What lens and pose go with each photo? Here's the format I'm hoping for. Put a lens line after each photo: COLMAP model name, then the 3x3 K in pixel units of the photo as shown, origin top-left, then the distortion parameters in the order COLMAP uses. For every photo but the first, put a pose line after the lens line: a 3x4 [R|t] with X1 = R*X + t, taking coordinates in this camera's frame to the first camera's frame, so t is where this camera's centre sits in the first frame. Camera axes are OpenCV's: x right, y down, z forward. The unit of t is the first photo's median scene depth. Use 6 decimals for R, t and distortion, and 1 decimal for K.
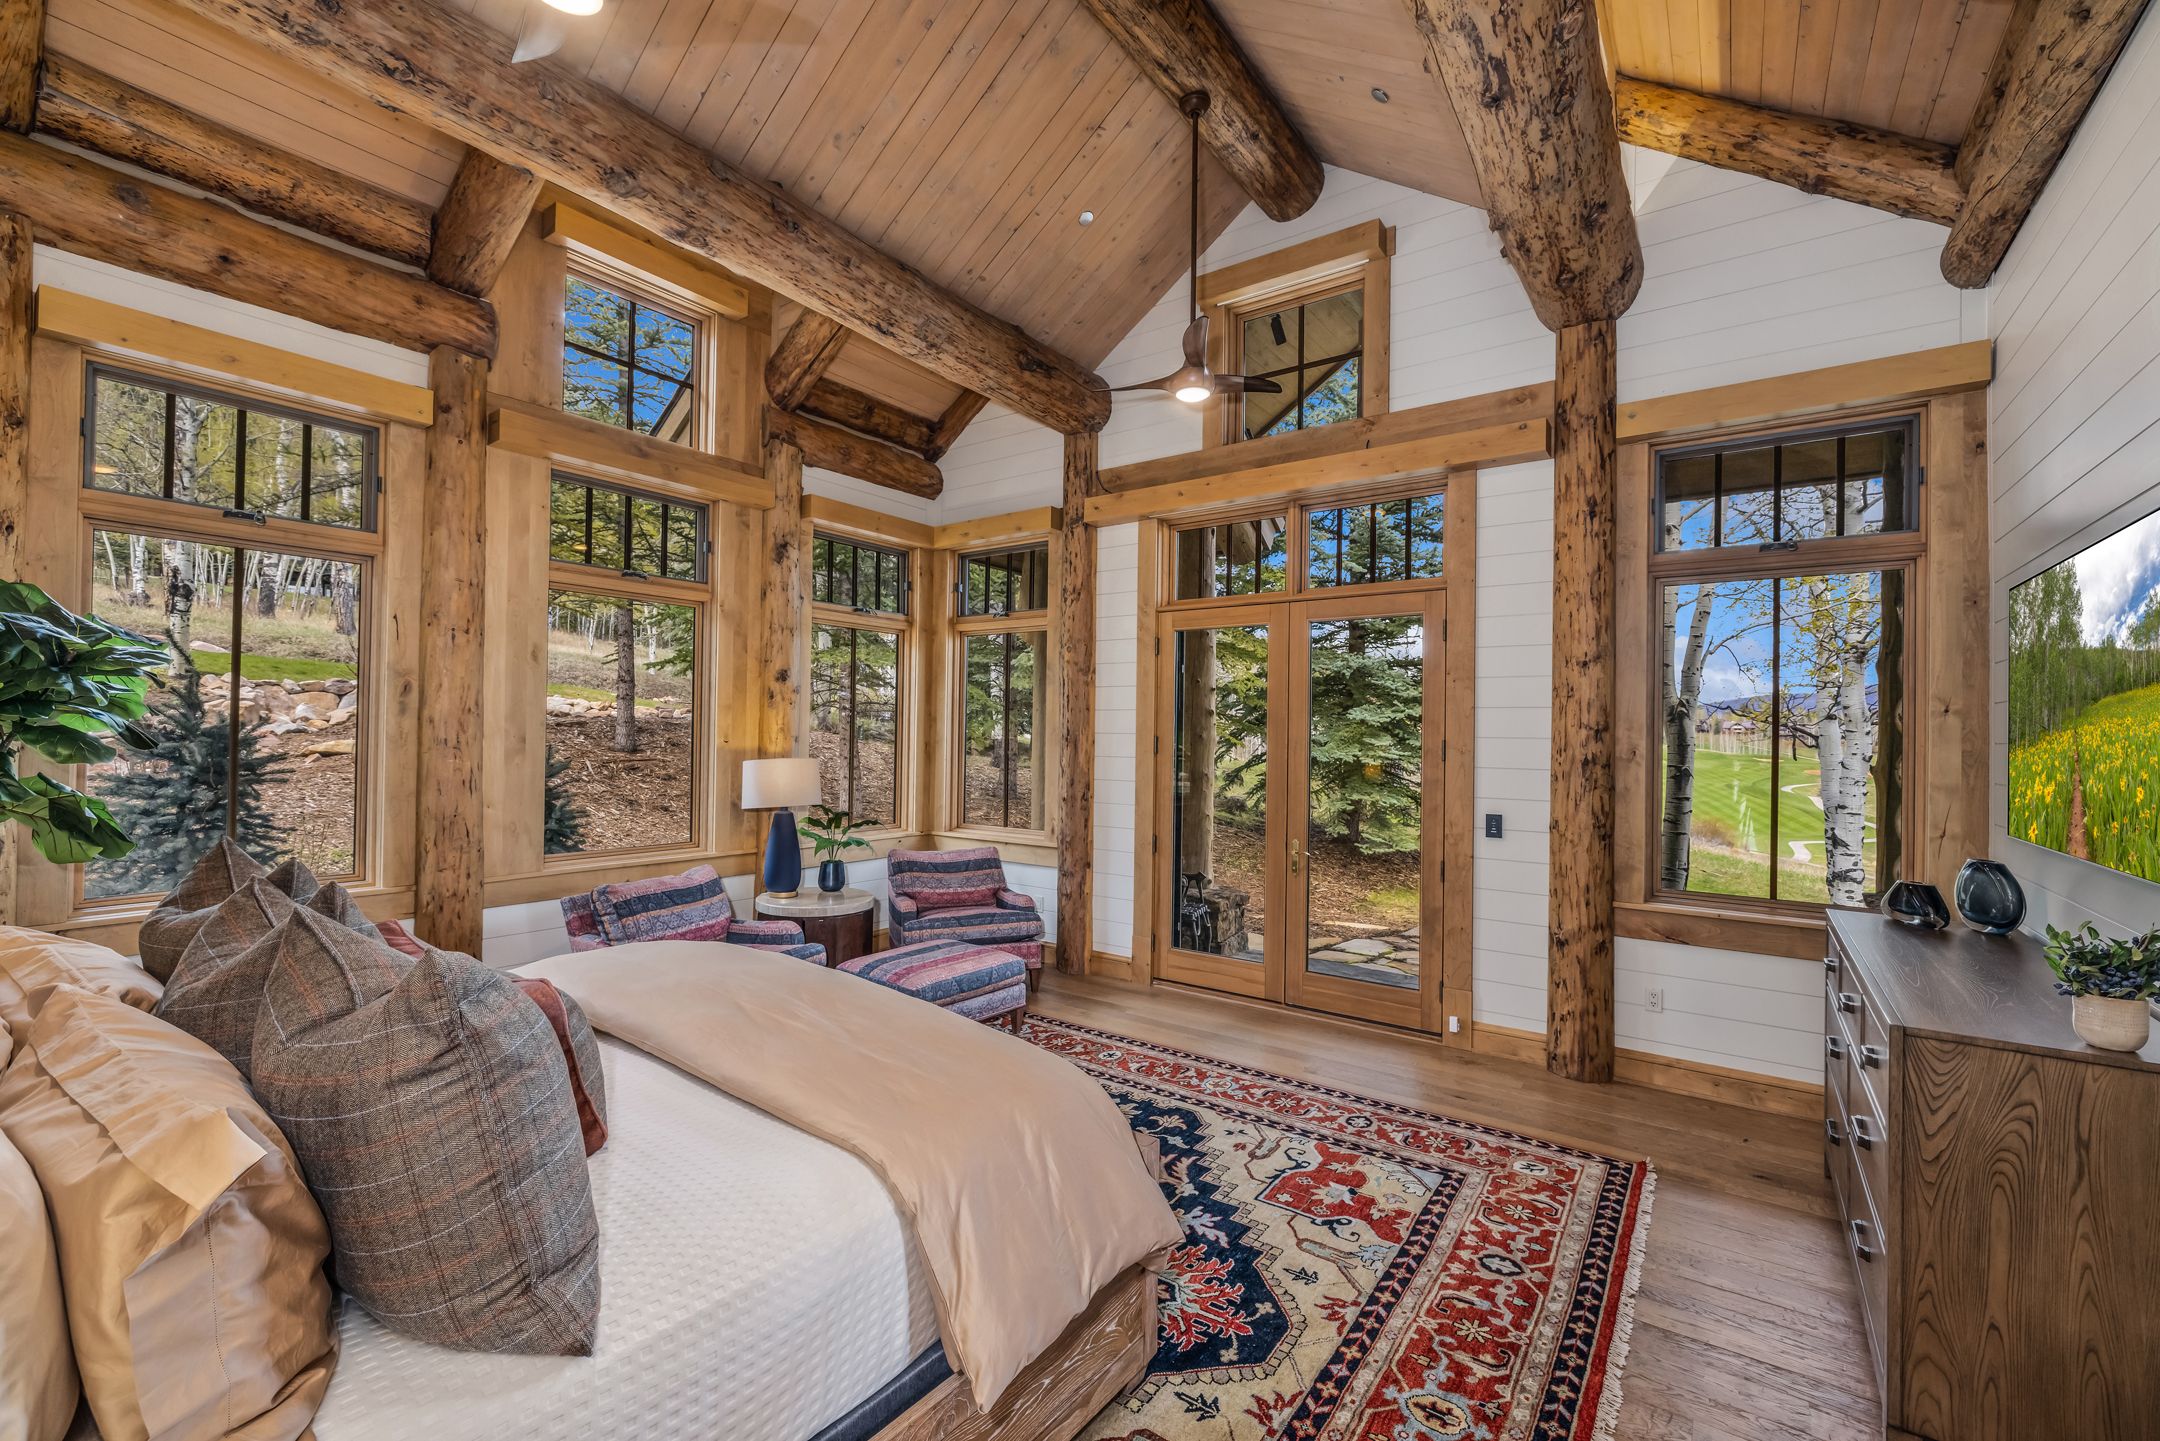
lens RADIAL K [[902.9, 0, 1080.0], [0, 902.9, 720.5], [0, 0, 1]] dist [0.000257, 0.000039]
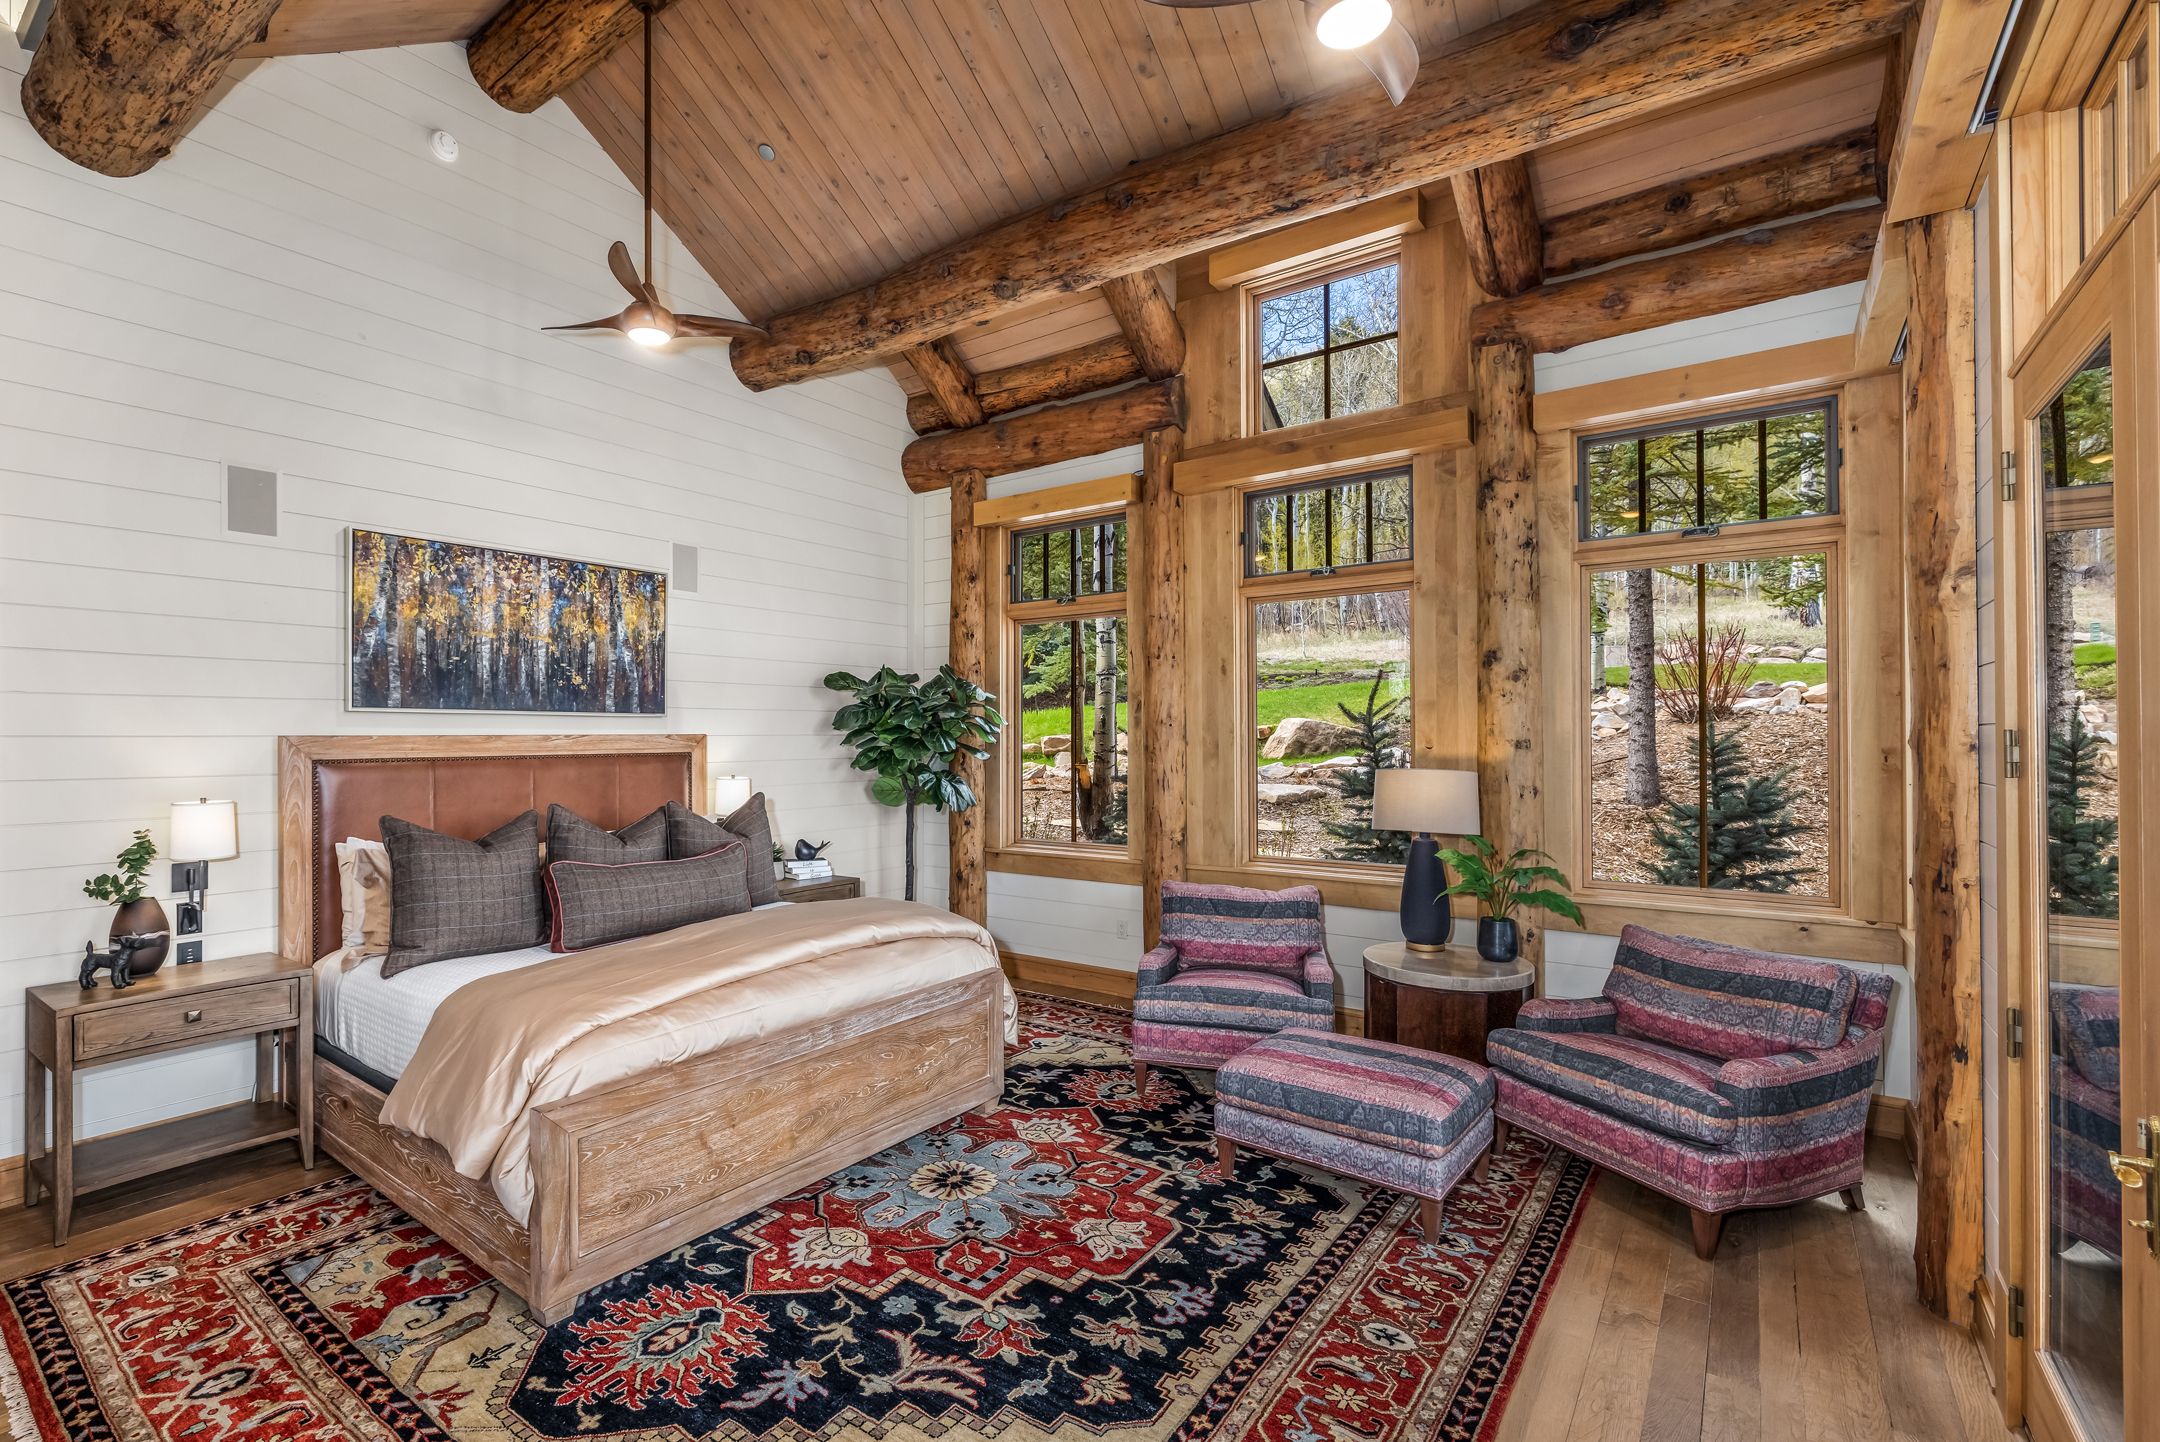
lens RADIAL K [[935.5, 0, 1030.3], [0, 935.5, 734.3], [0, 0, 1]] dist [-0.001895, 0.000466]
pose [[-0.030066, -0.004165, -0.999539, 0.863299], [0.014515, 0.999884, -0.004603, 0.024508], [0.999443, -0.014647, -0.030002, 1.183372]]
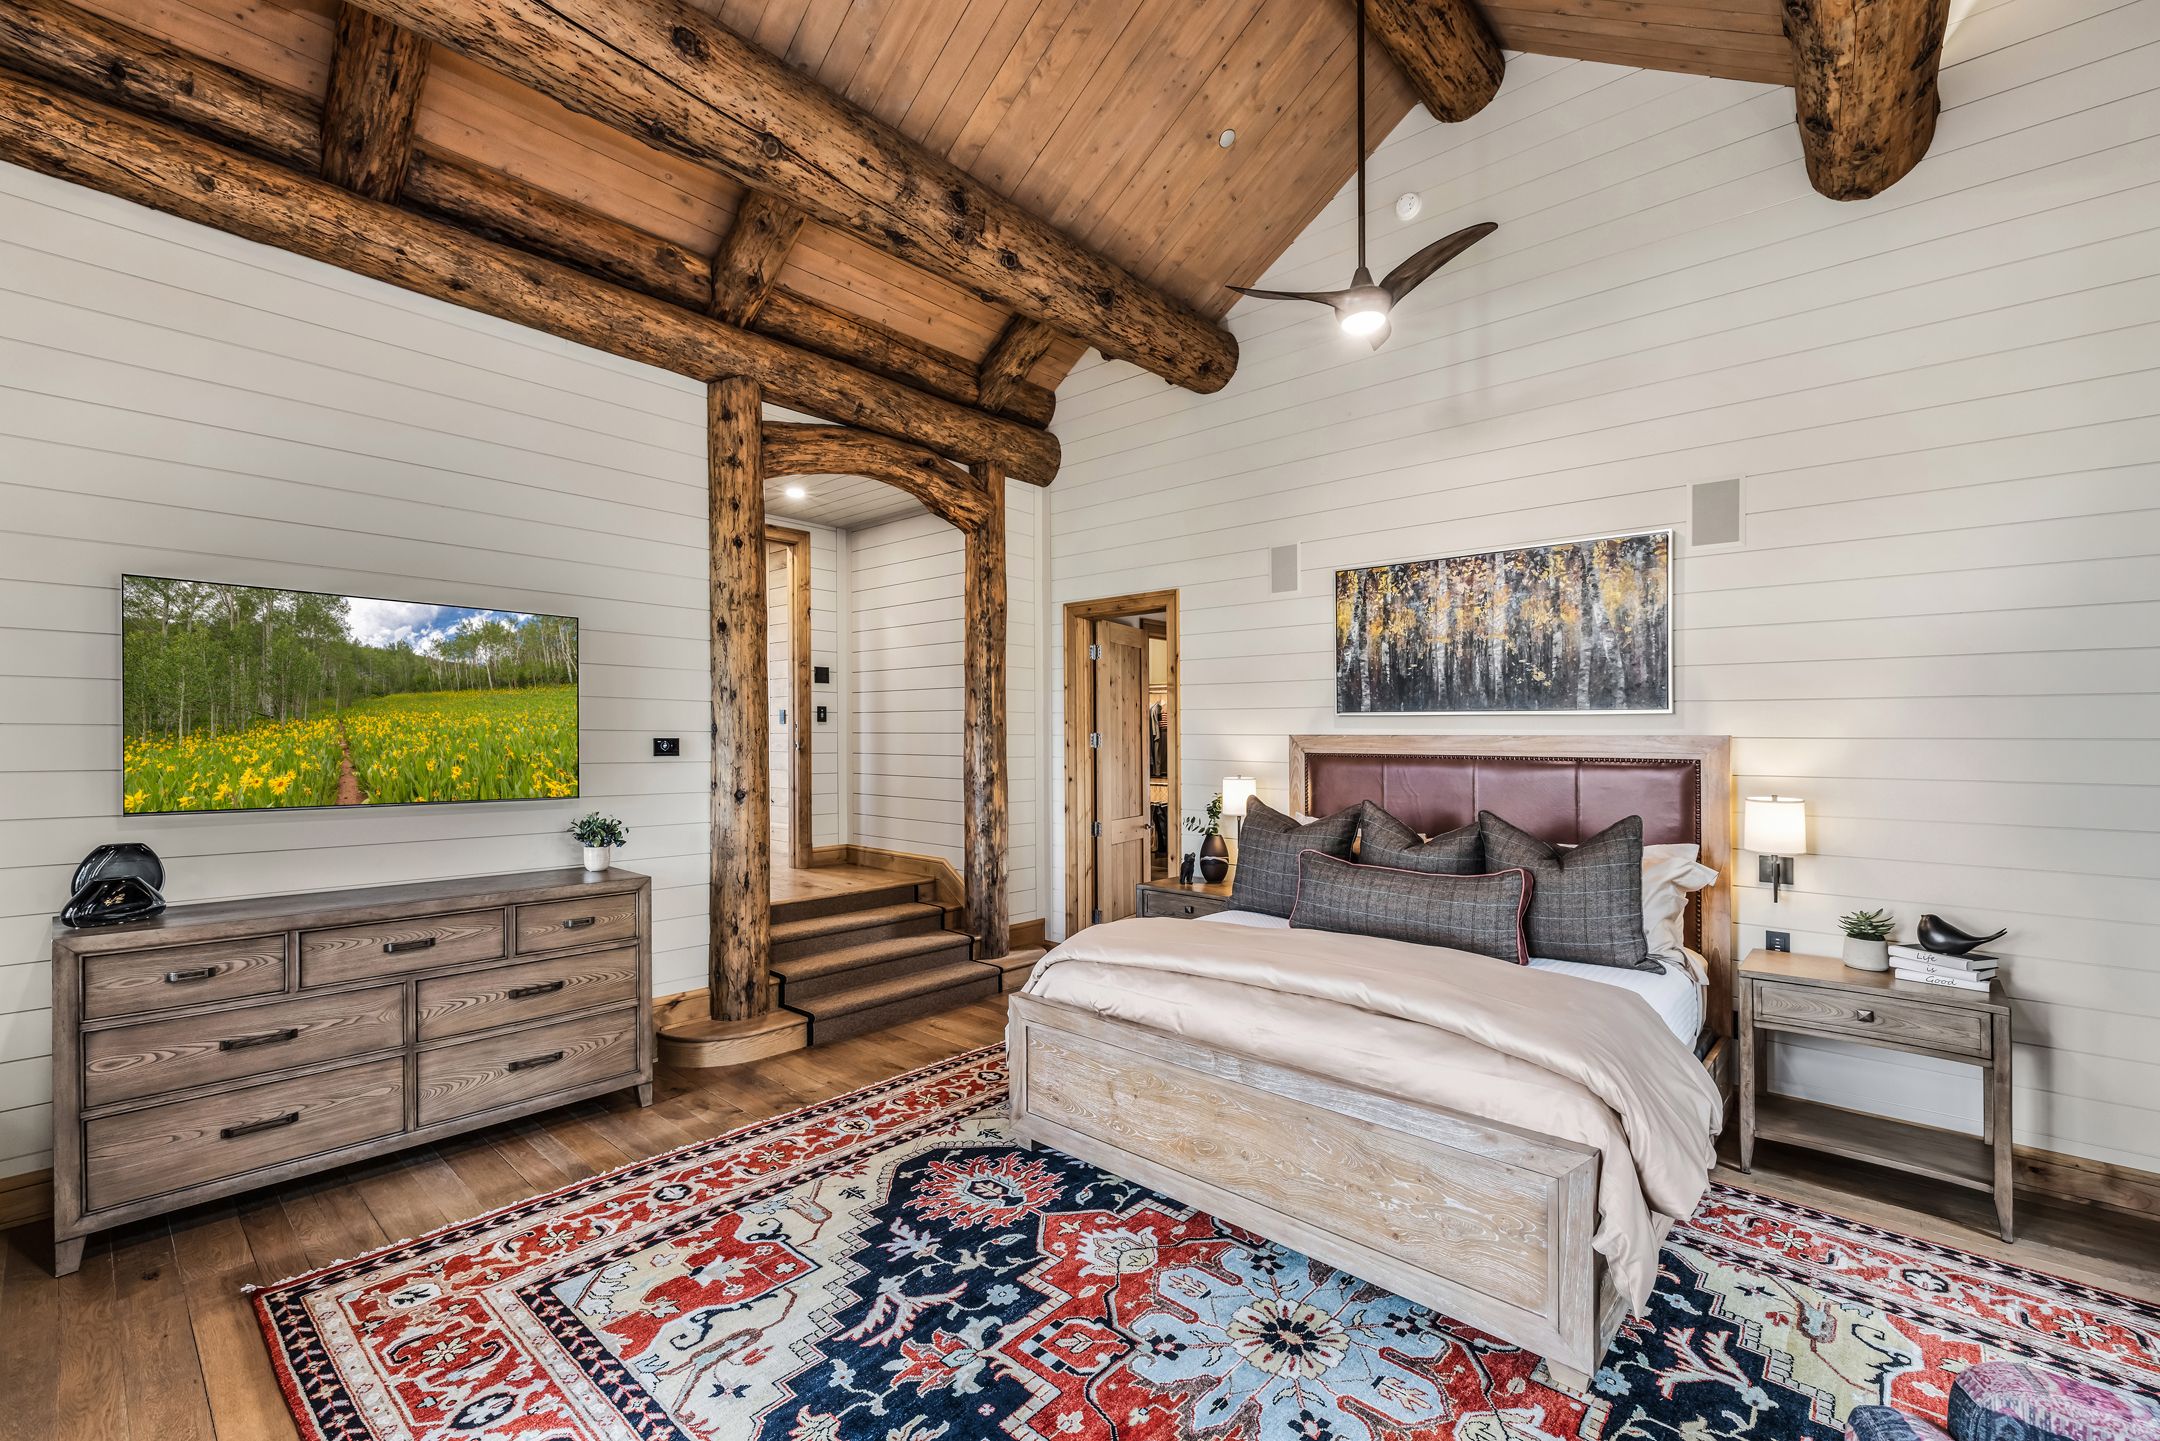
lens RADIAL K [[914.5, 0, 1079.3], [0, 914.5, 747.2], [0, 0, 1]] dist [-0.001104, -0.000156]
pose [[-0.994754, -0.013361, 0.101416, -0.132124], [-0.013546, 0.999908, -0.001134, 0.036272], [-0.101392, -0.002502, -0.994843, 1.859179]]
